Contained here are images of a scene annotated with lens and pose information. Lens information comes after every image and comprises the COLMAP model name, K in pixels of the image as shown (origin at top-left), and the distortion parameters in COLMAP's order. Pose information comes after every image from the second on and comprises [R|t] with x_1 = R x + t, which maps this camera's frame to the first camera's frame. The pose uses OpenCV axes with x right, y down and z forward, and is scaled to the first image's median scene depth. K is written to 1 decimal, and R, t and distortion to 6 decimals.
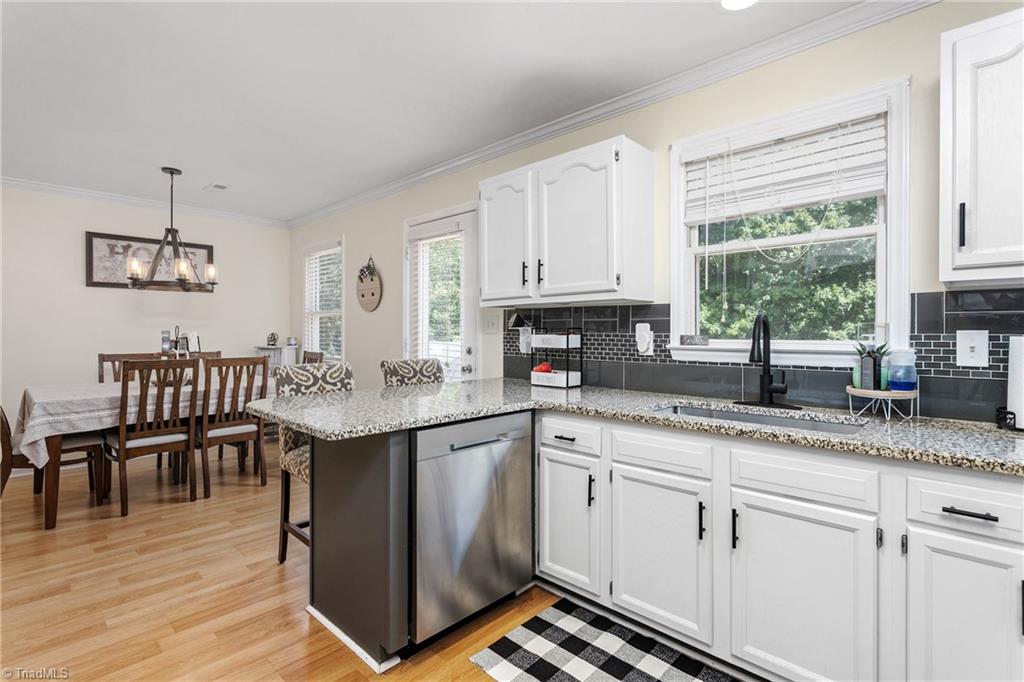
lens RADIAL K [[488.7, 0, 510.9], [0, 488.7, 326.2], [0, 0, 1]] dist [-0.000518, -0.000371]
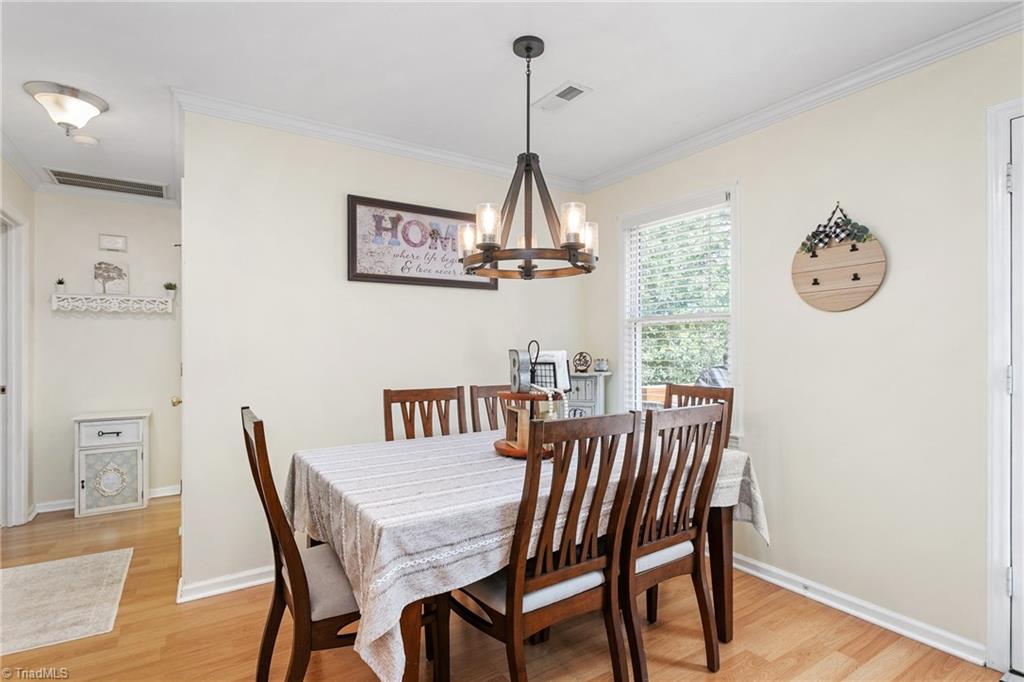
lens RADIAL K [[507.1, 0, 512.0], [0, 507.1, 341.0], [0, 0, 1]] dist [-0.000417, 0.000295]
pose [[0.973352, -0.006464, -0.229225, -0.510739], [0.006067, 0.999979, -0.002435, 0.000170], [0.229236, 0.000979, 0.973370, 0.404745]]
